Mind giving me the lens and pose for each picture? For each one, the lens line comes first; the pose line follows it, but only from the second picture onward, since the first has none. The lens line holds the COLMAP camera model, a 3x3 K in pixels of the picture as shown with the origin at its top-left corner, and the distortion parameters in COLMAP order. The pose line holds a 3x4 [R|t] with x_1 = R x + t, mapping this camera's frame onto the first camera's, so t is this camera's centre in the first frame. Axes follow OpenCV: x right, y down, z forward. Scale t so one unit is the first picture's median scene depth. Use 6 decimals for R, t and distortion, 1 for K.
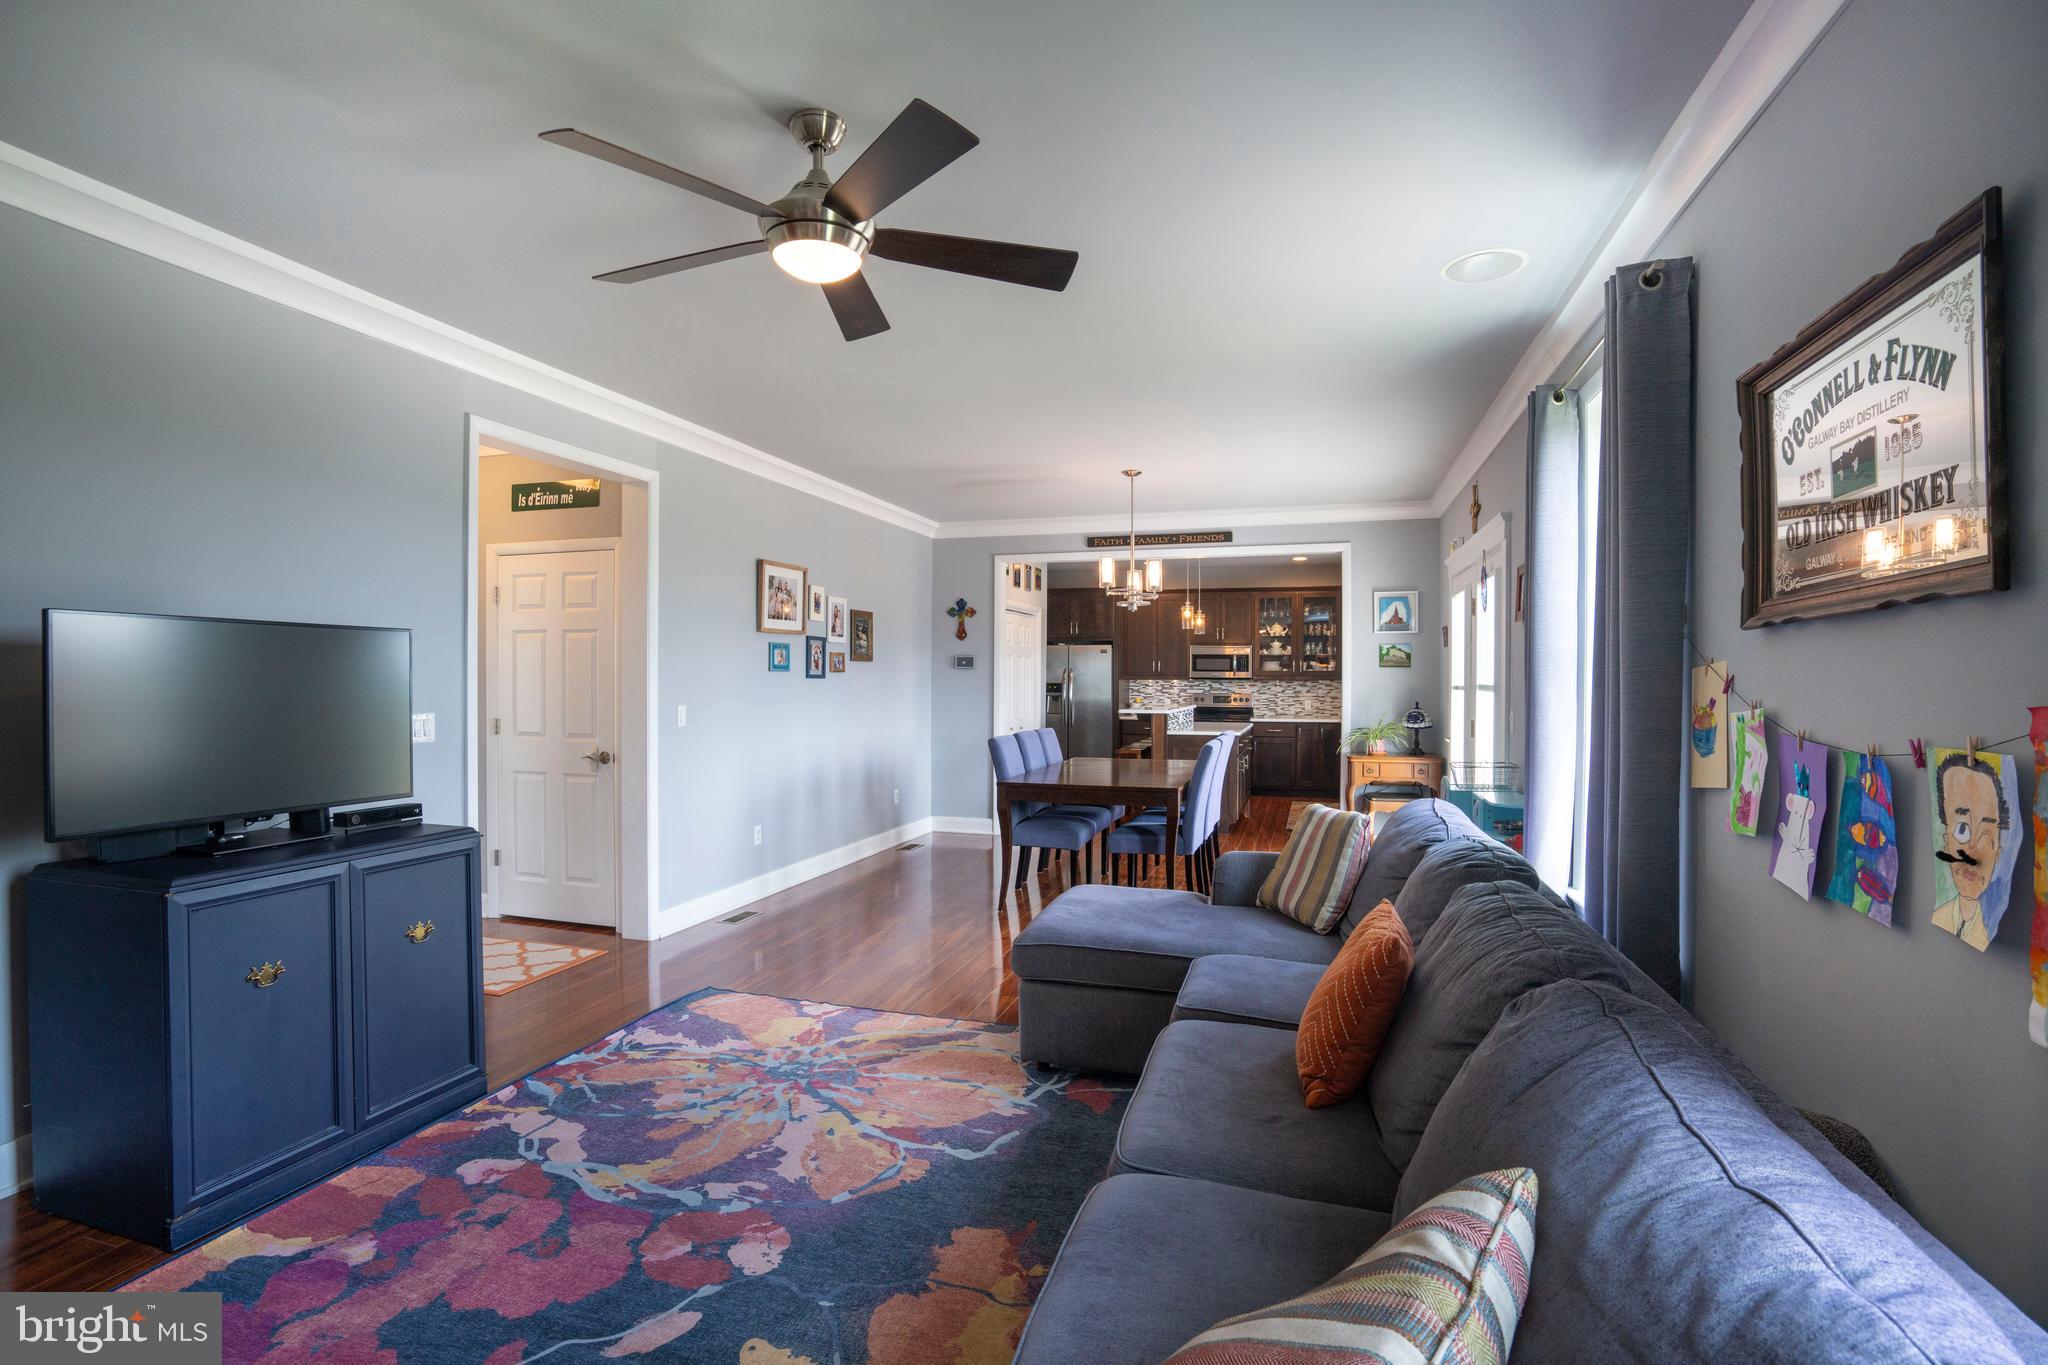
lens RADIAL K [[945.2, 0, 1019.9], [0, 945.2, 681.9], [0, 0, 1]] dist [-0.065822, 0.026895]
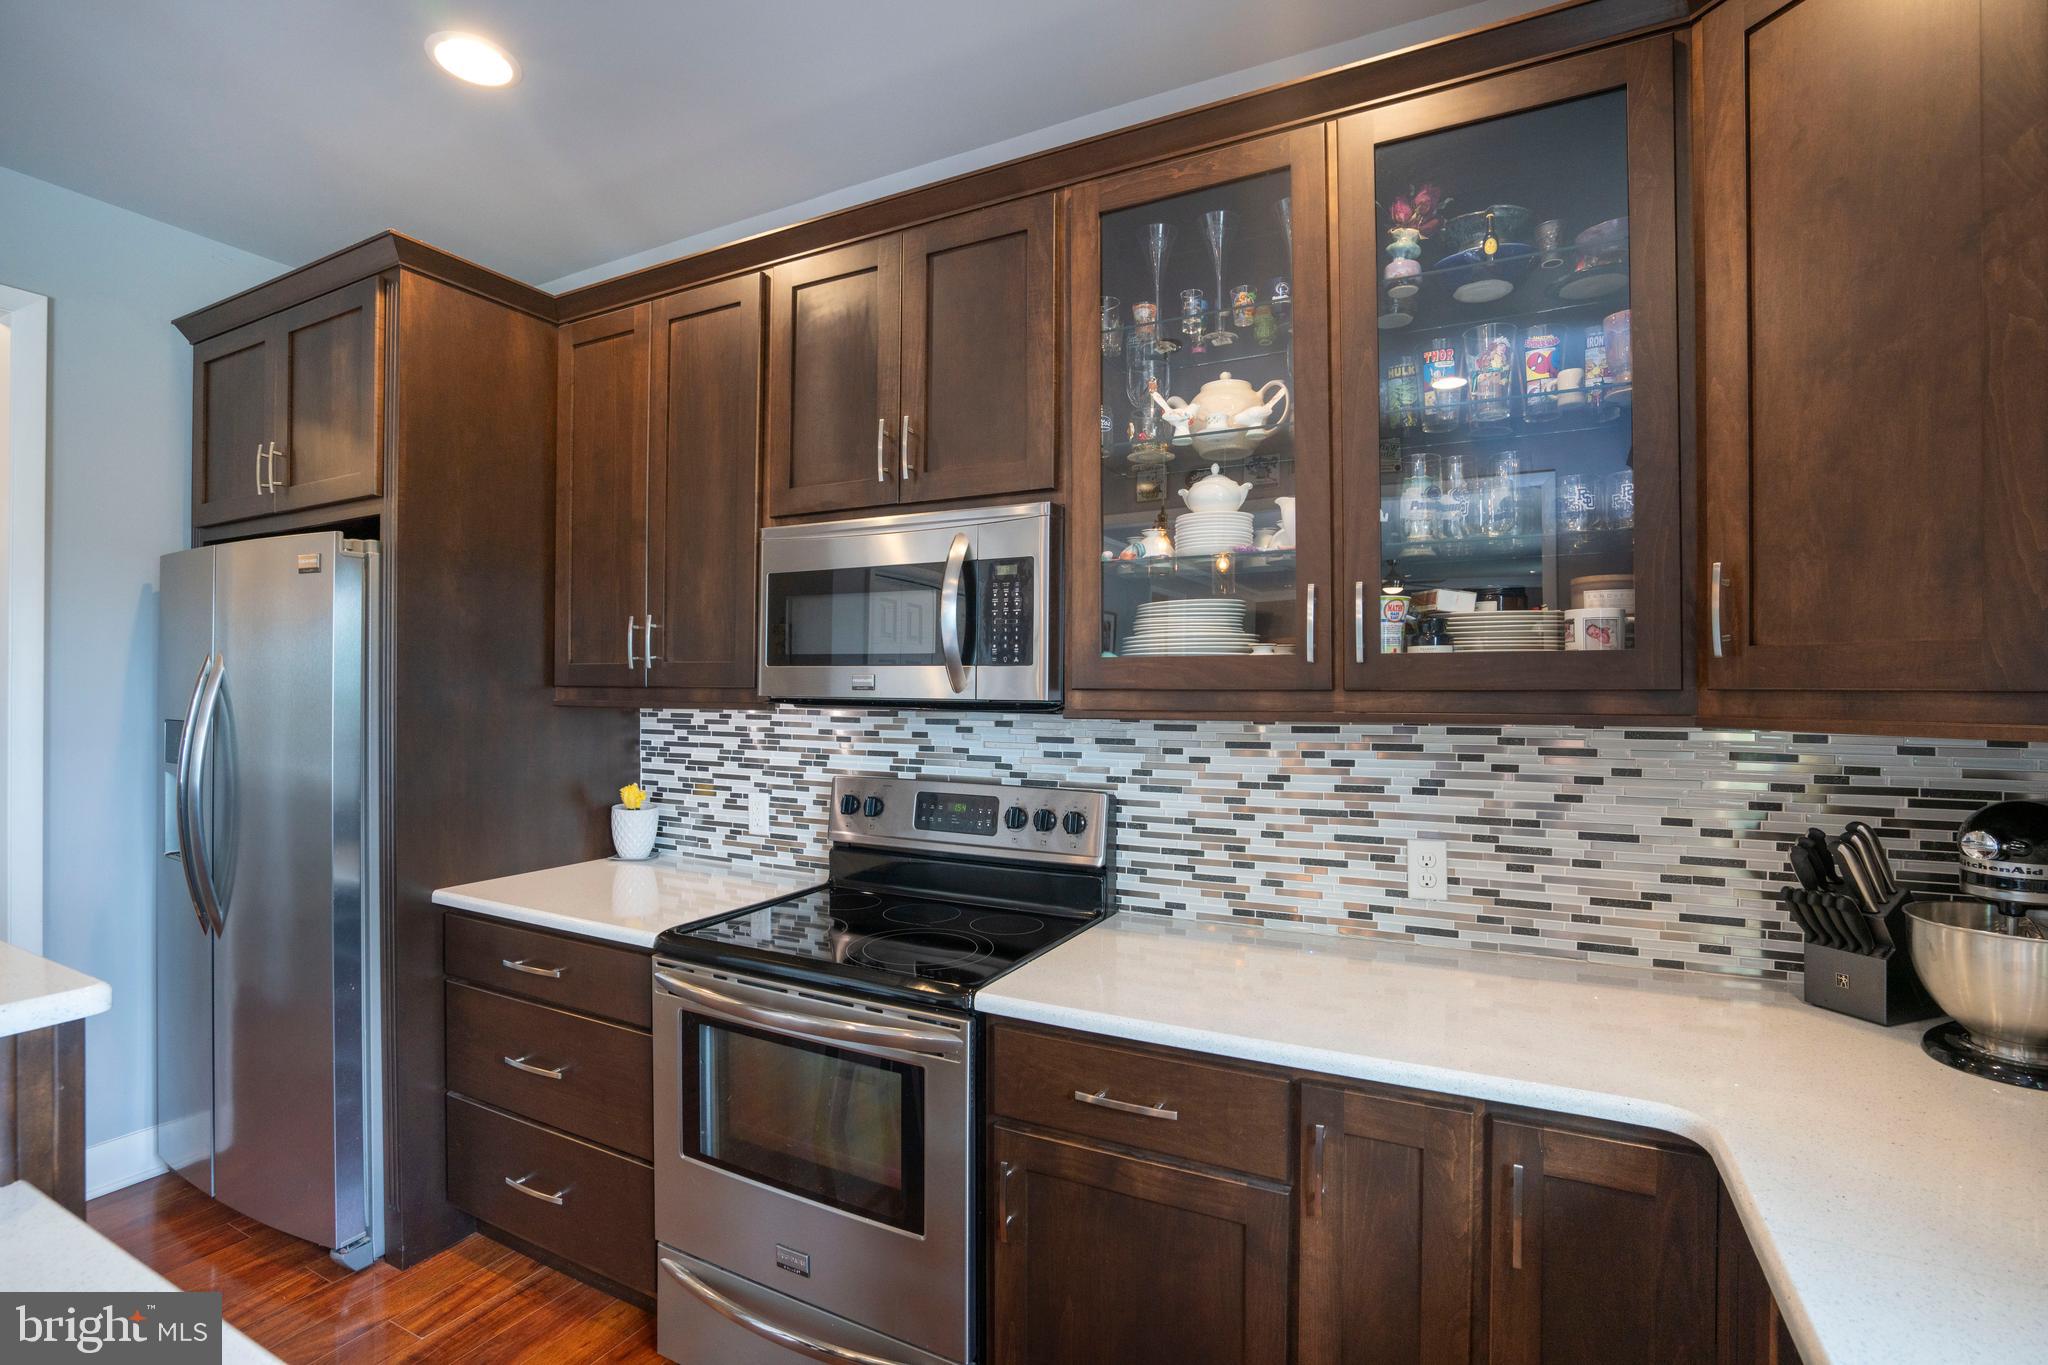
lens RADIAL K [[945.2, 0, 1019.9], [0, 945.2, 681.9], [0, 0, 1]] dist [-0.065822, 0.026895]
pose [[0.982177, 0.000139, -0.187956, 1.026019], [-0.002039, 0.999949, -0.009914, -0.023283], [0.187945, 0.010120, 0.982127, 3.178171]]
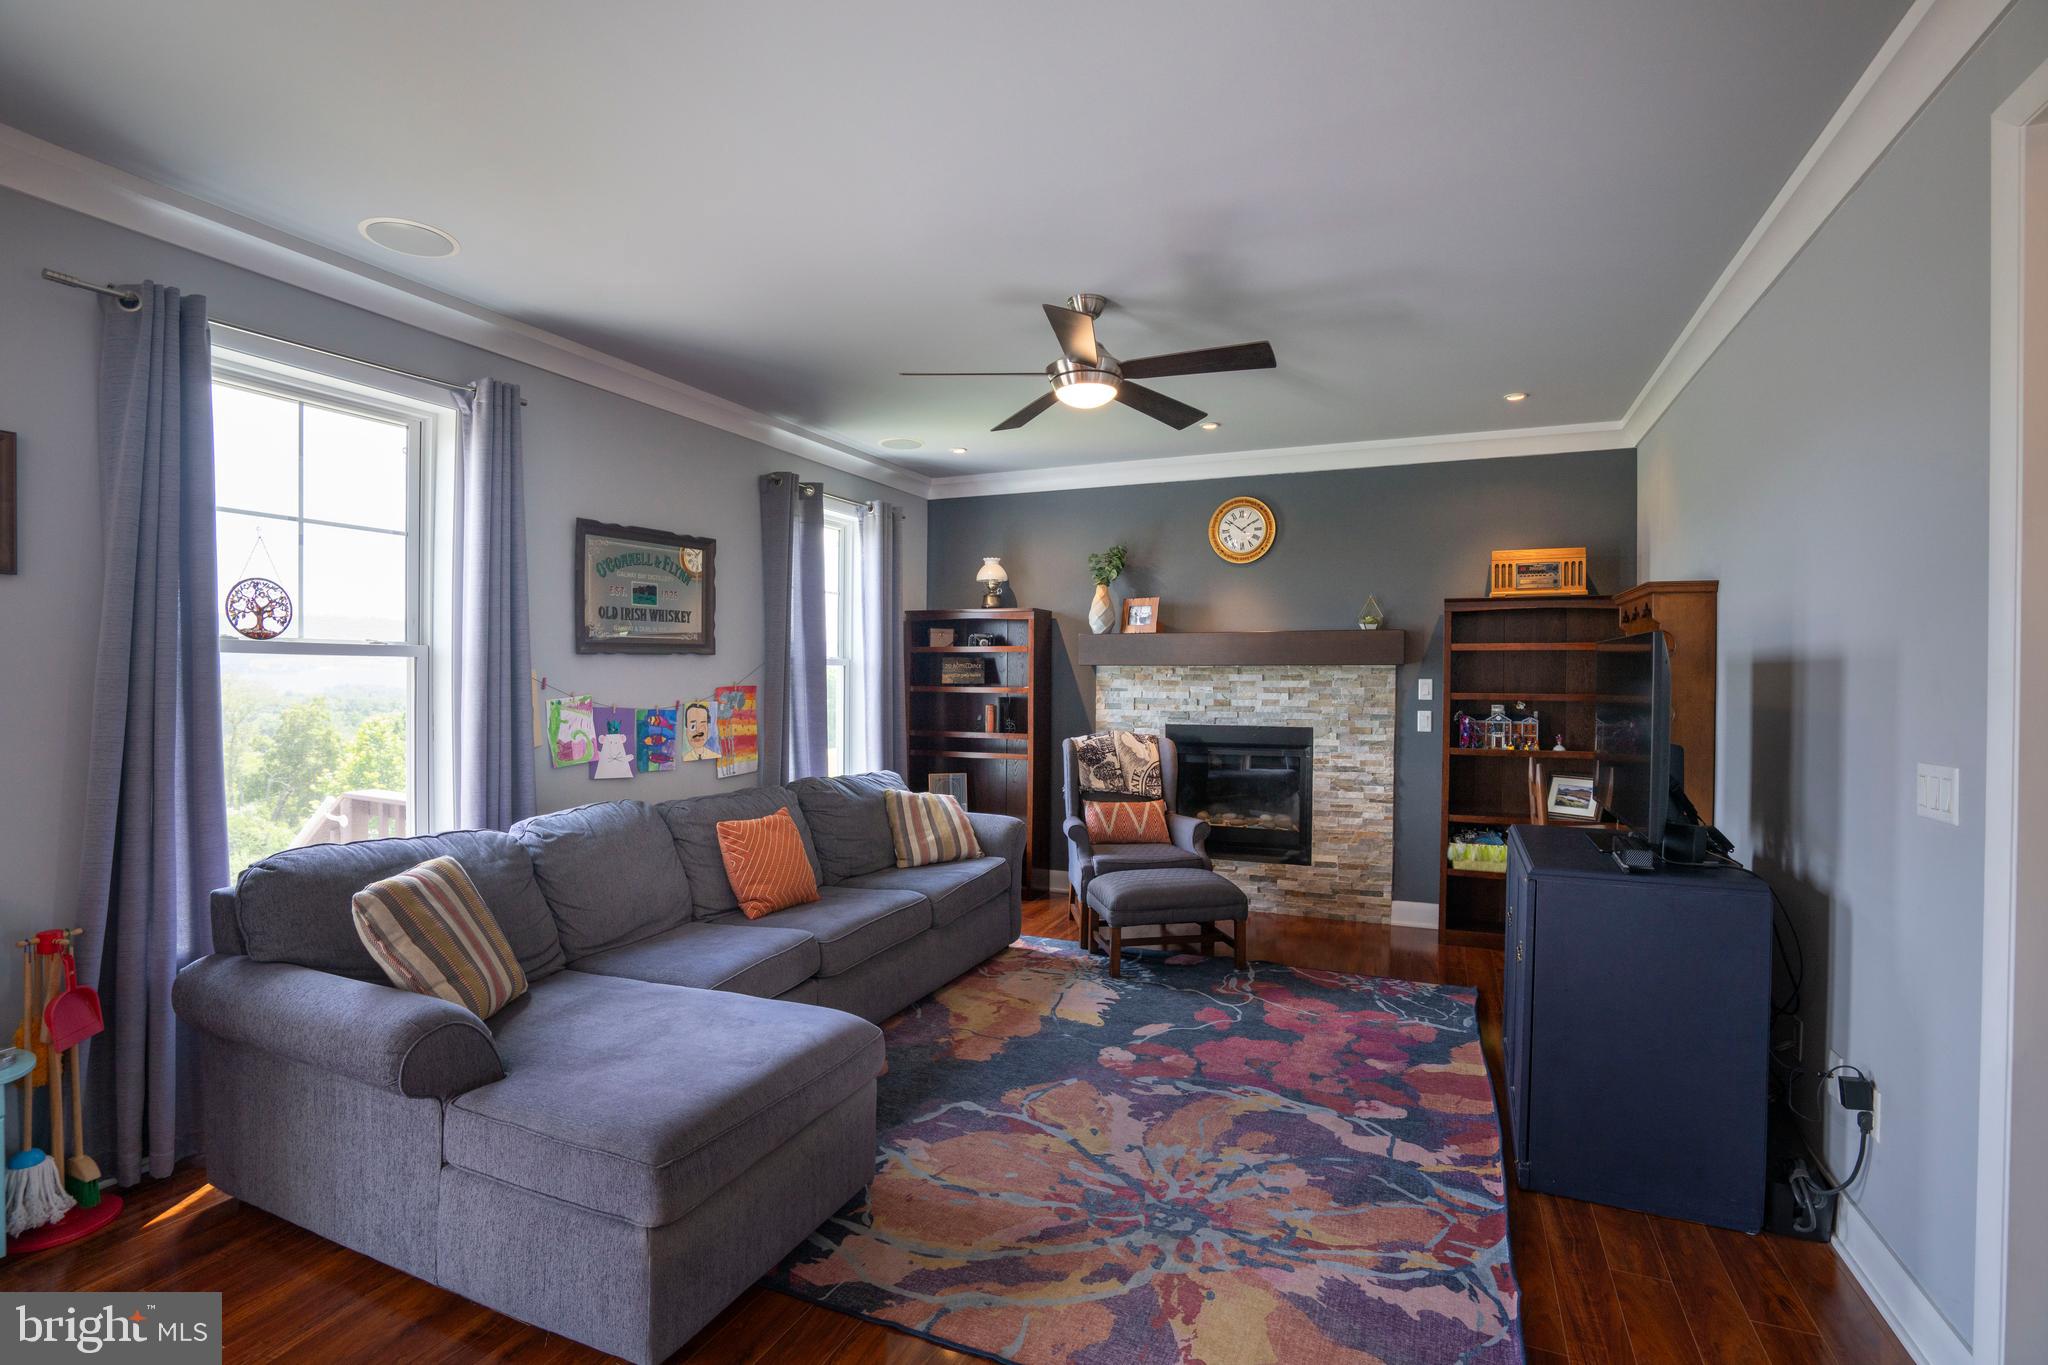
lens RADIAL K [[945.2, 0, 1019.9], [0, 945.2, 681.9], [0, 0, 1]] dist [-0.065822, 0.026895]
pose [[-0.992433, -0.008124, 0.122518, -0.227705], [-0.006926, 0.999924, 0.010199, -0.017663], [-0.122592, 0.009273, -0.992414, 1.886946]]
